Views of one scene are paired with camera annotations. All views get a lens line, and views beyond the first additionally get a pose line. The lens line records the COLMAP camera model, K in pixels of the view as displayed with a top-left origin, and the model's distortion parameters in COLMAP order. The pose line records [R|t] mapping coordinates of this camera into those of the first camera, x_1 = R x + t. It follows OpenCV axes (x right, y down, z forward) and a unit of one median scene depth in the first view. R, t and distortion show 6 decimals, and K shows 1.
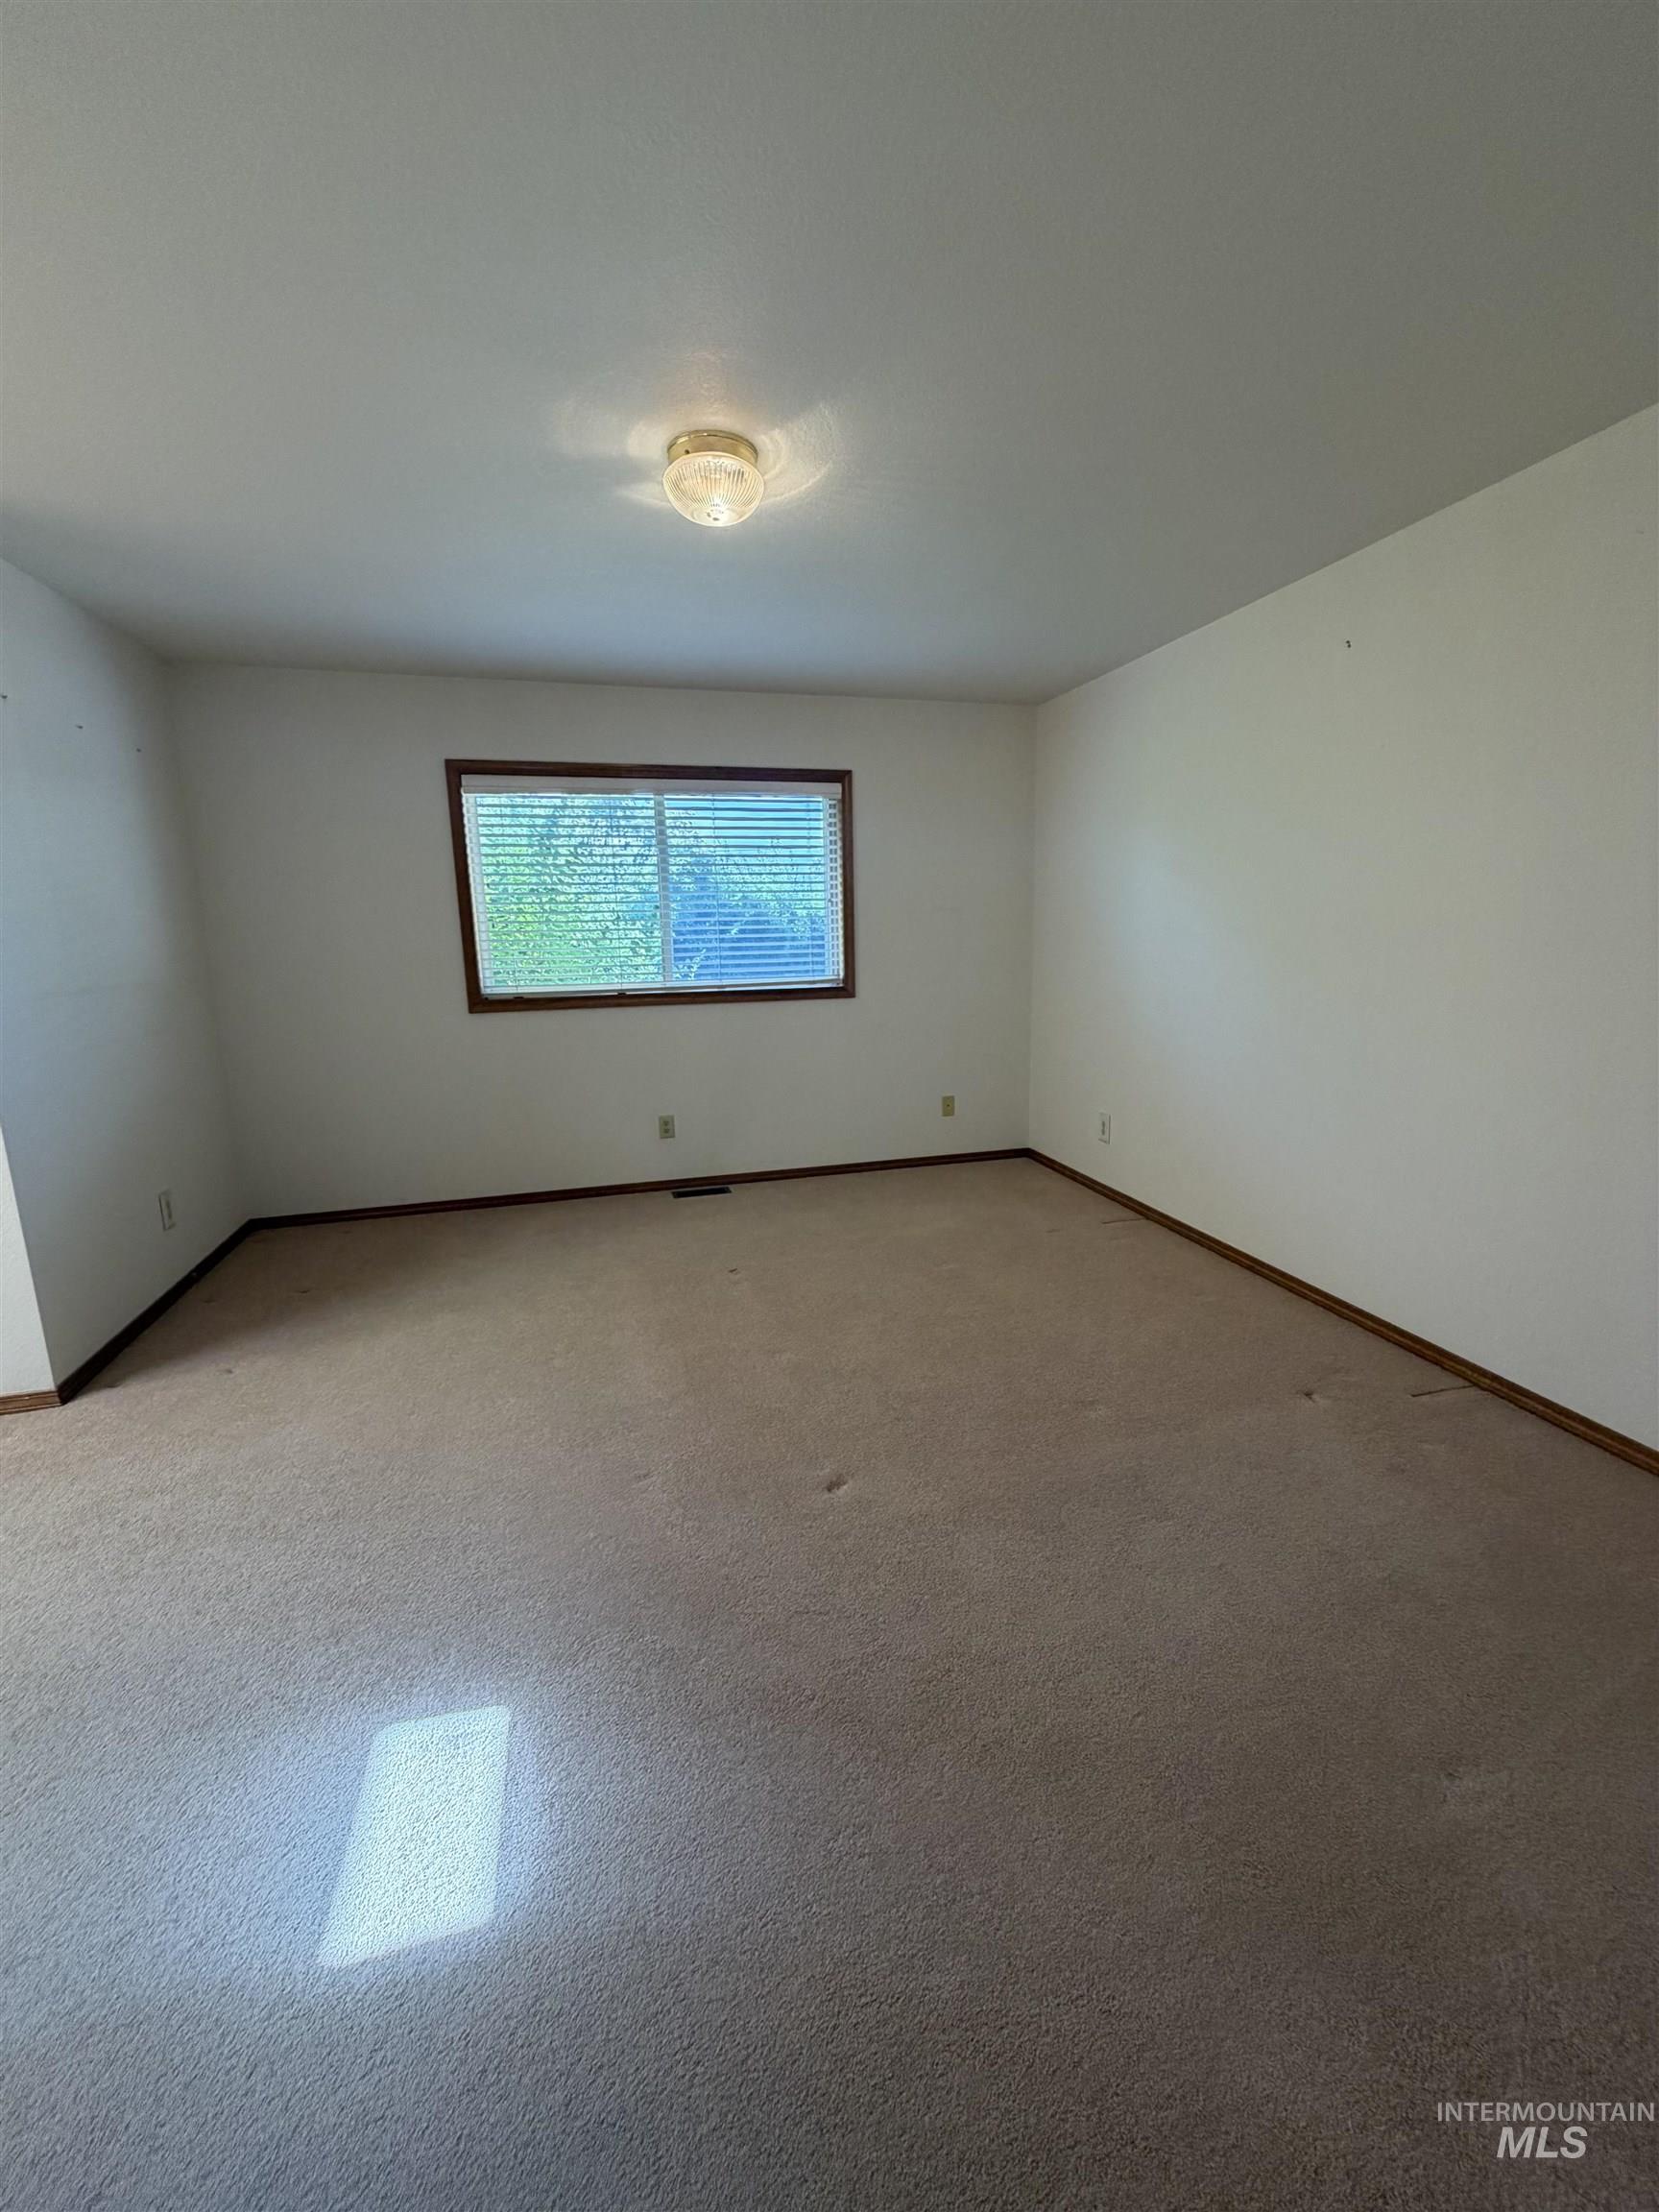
lens RADIAL K [[887.5, 0, 825.8], [0, 887.5, 1099.1], [0, 0, 1]] dist [0.001013, 0.000061]
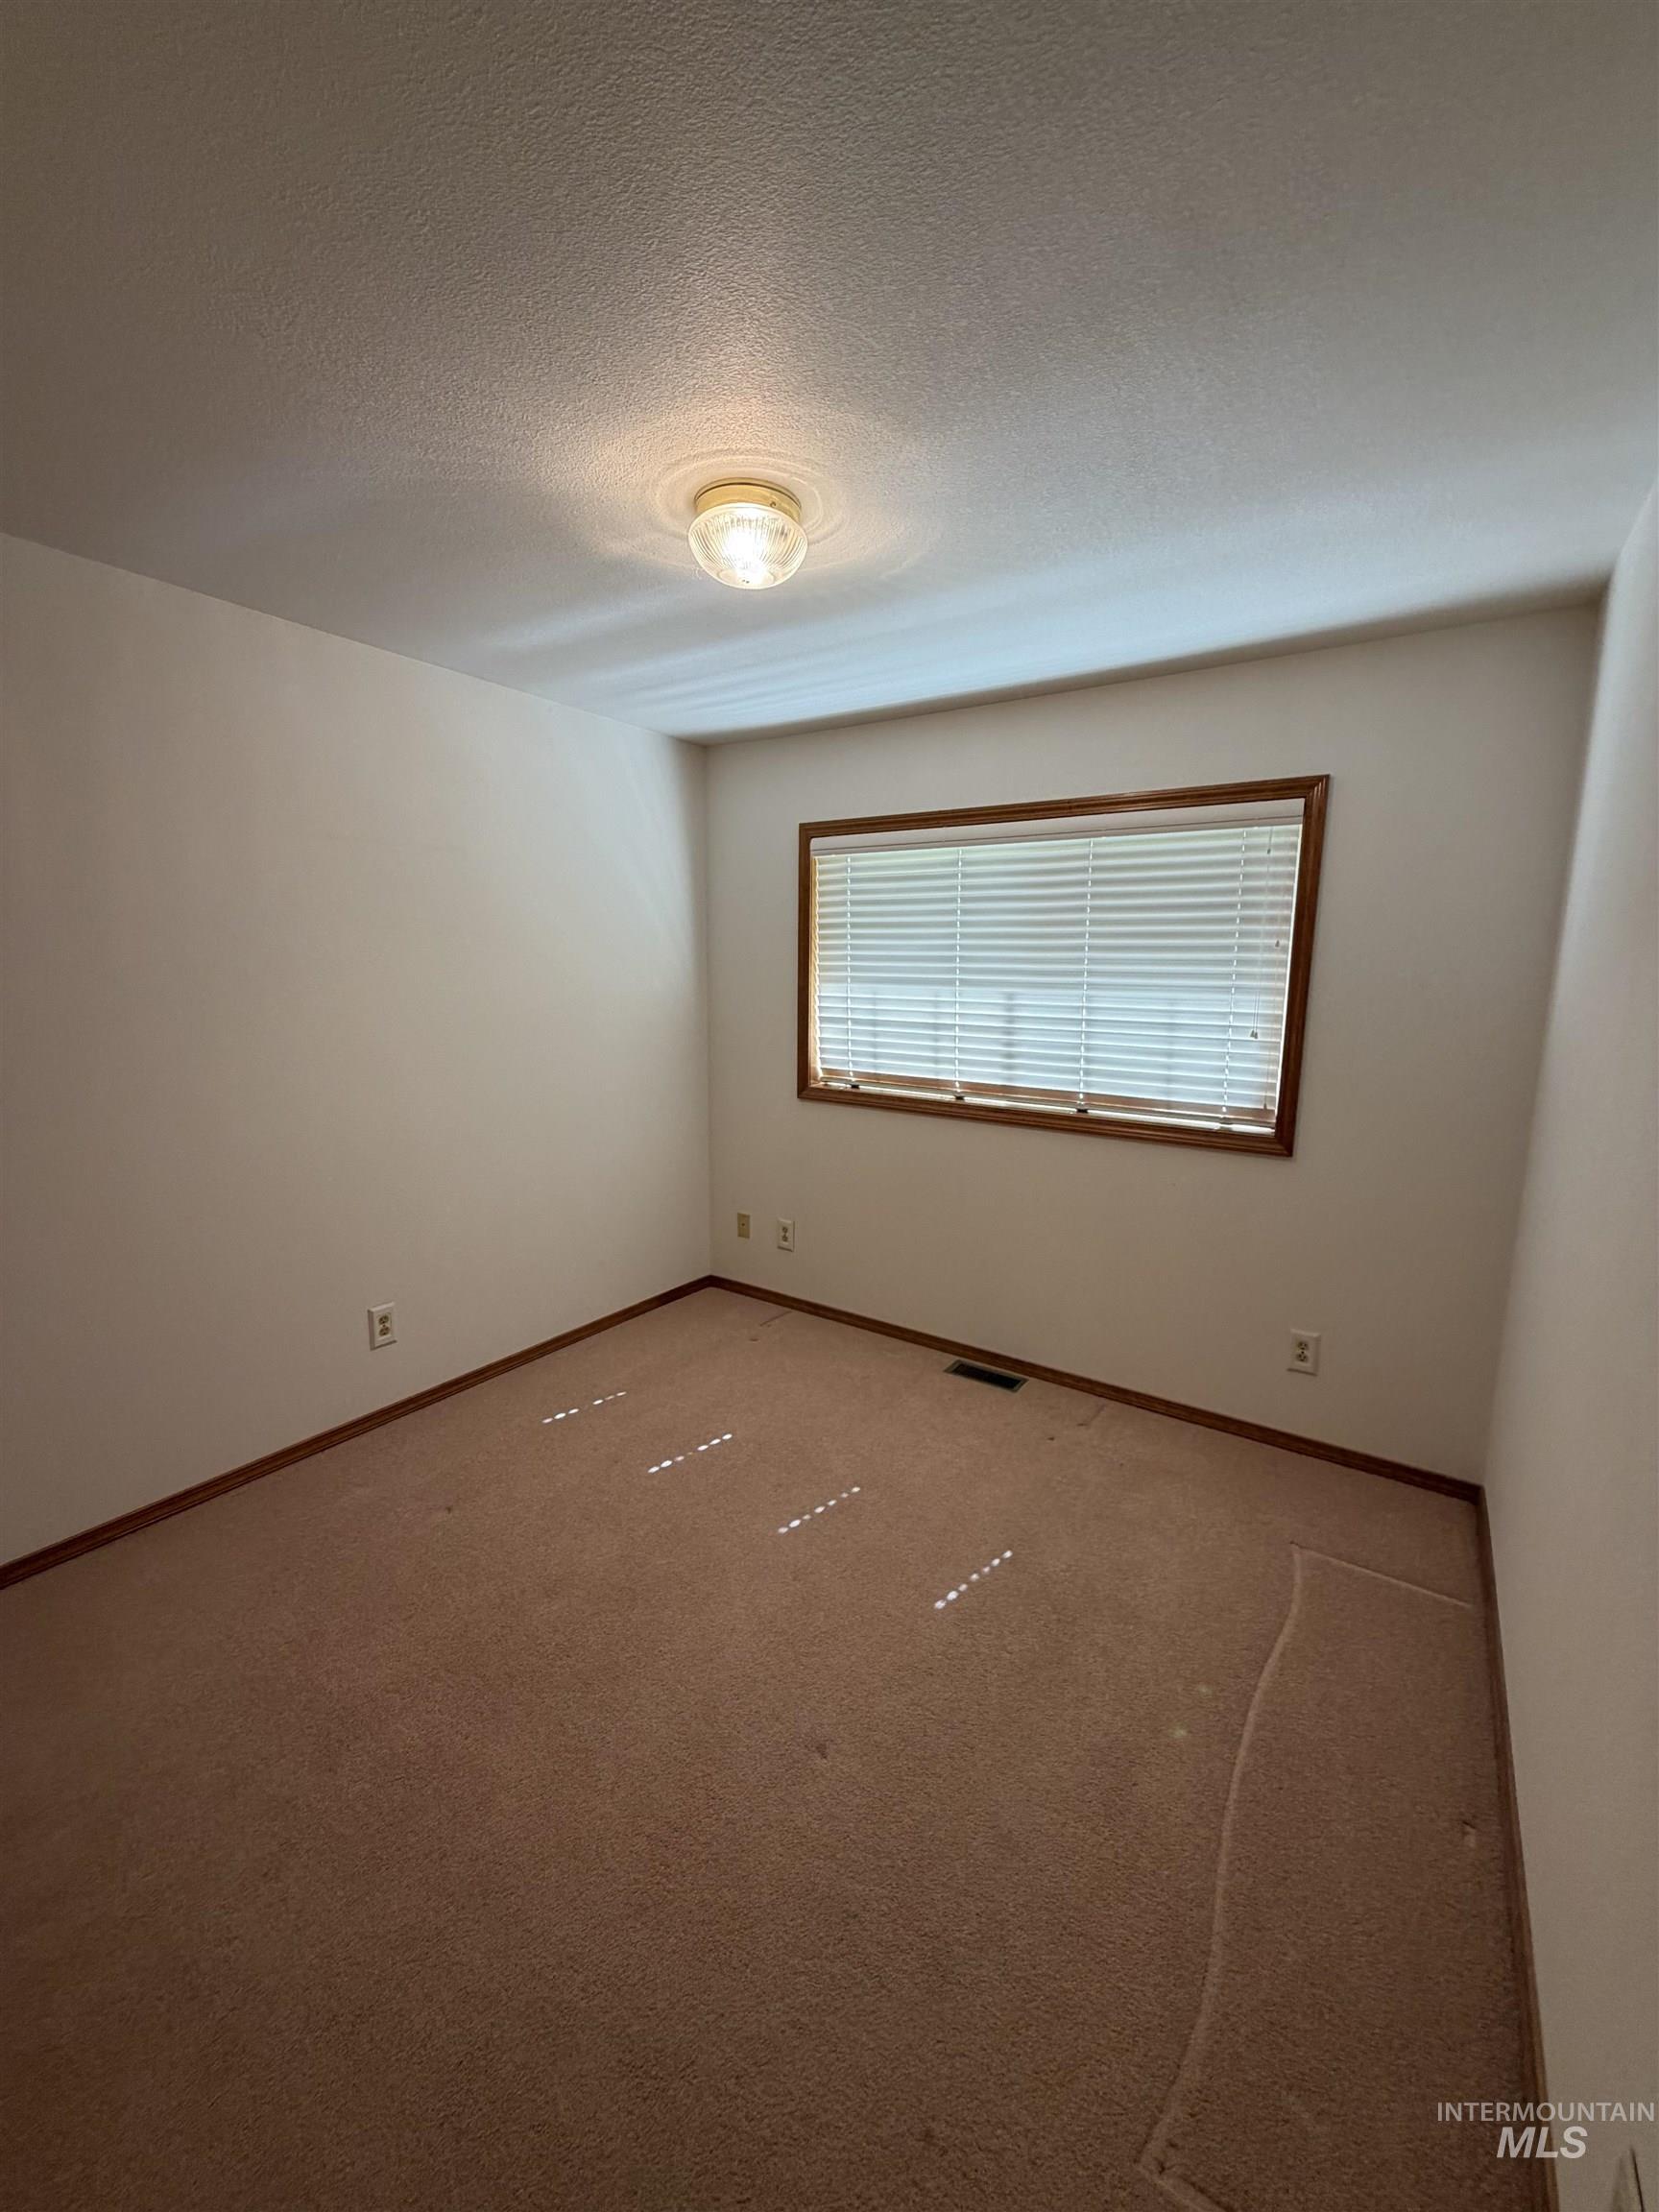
lens RADIAL K [[886.4, 0, 827.3], [0, 886.4, 1123.4], [0, 0, 1]] dist [0.000137, -0.000023]
pose [[0.648220, 0.162955, -0.743812, 0.286219], [-0.183650, 0.981453, 0.054970, -0.120108], [0.738975, 0.100969, 0.666124, 0.398684]]
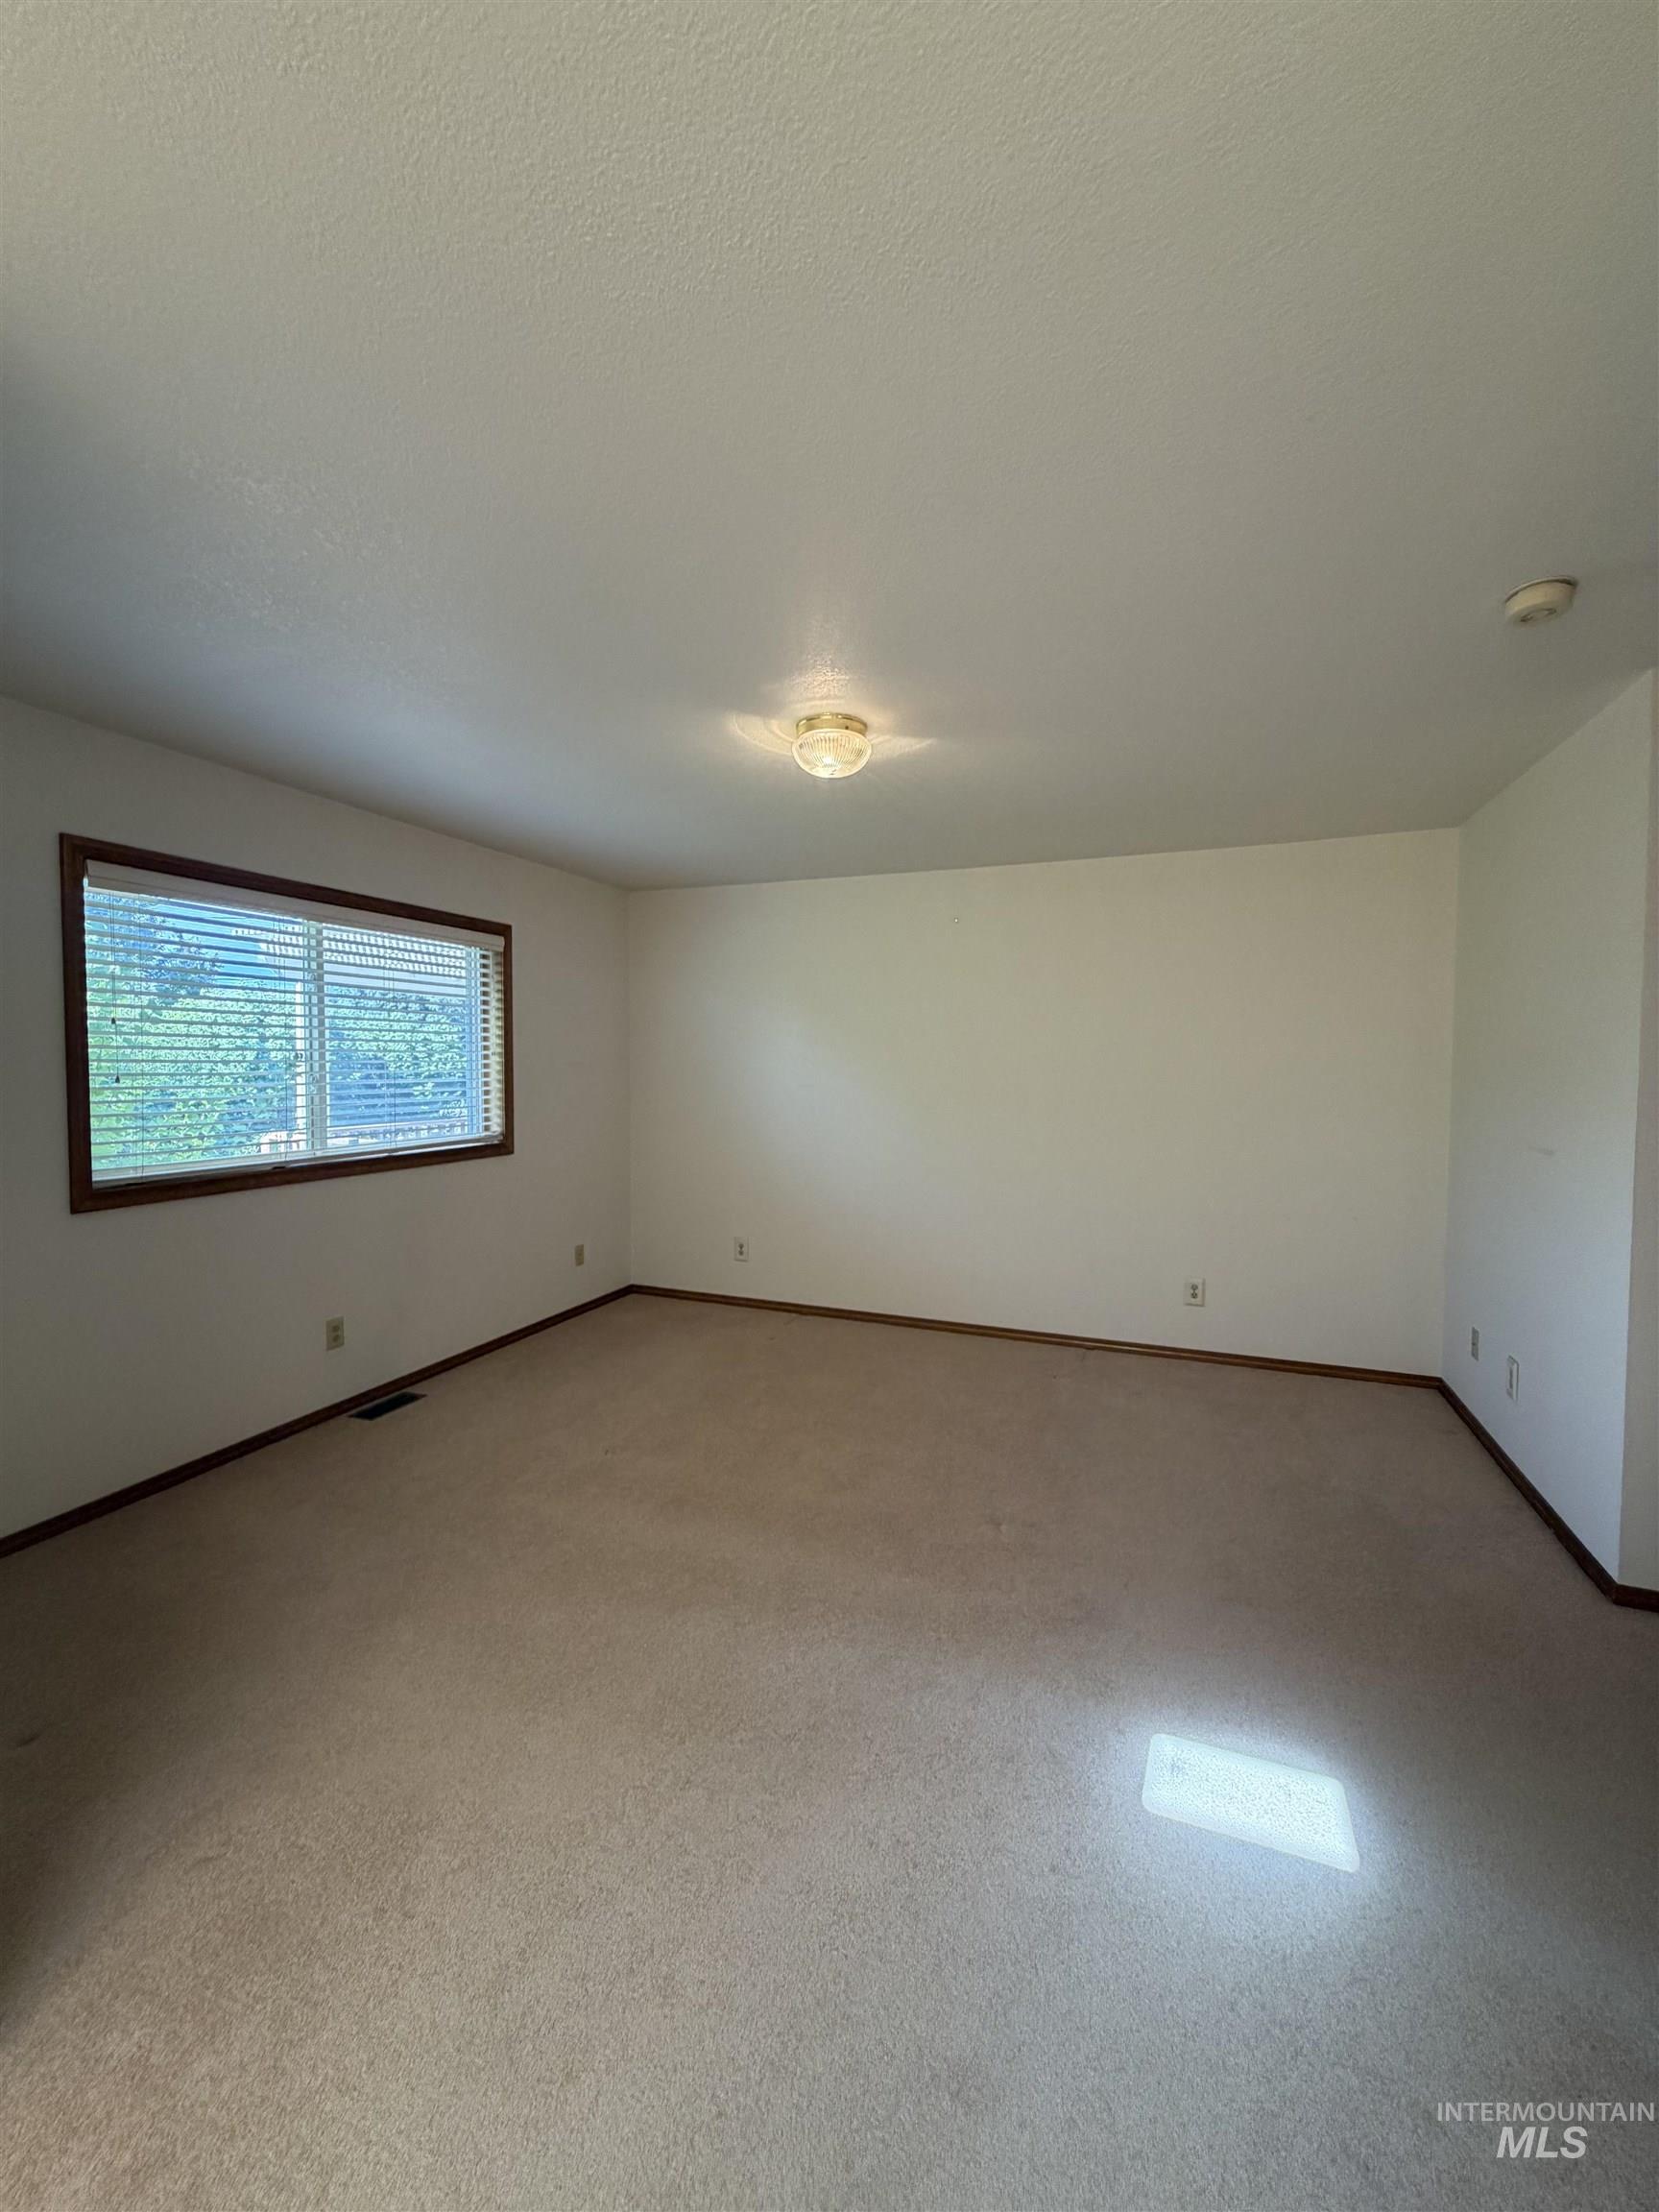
lens RADIAL K [[891.6, 0, 829.5], [0, 891.6, 1106.0], [0, 0, 1]] dist [0.018214, 0.000021]
pose [[0.598743, -0.017145, 0.800758, -0.564168], [0.132559, 0.988104, -0.077961, -0.048415], [-0.789896, 0.152826, 0.593893, 0.163747]]
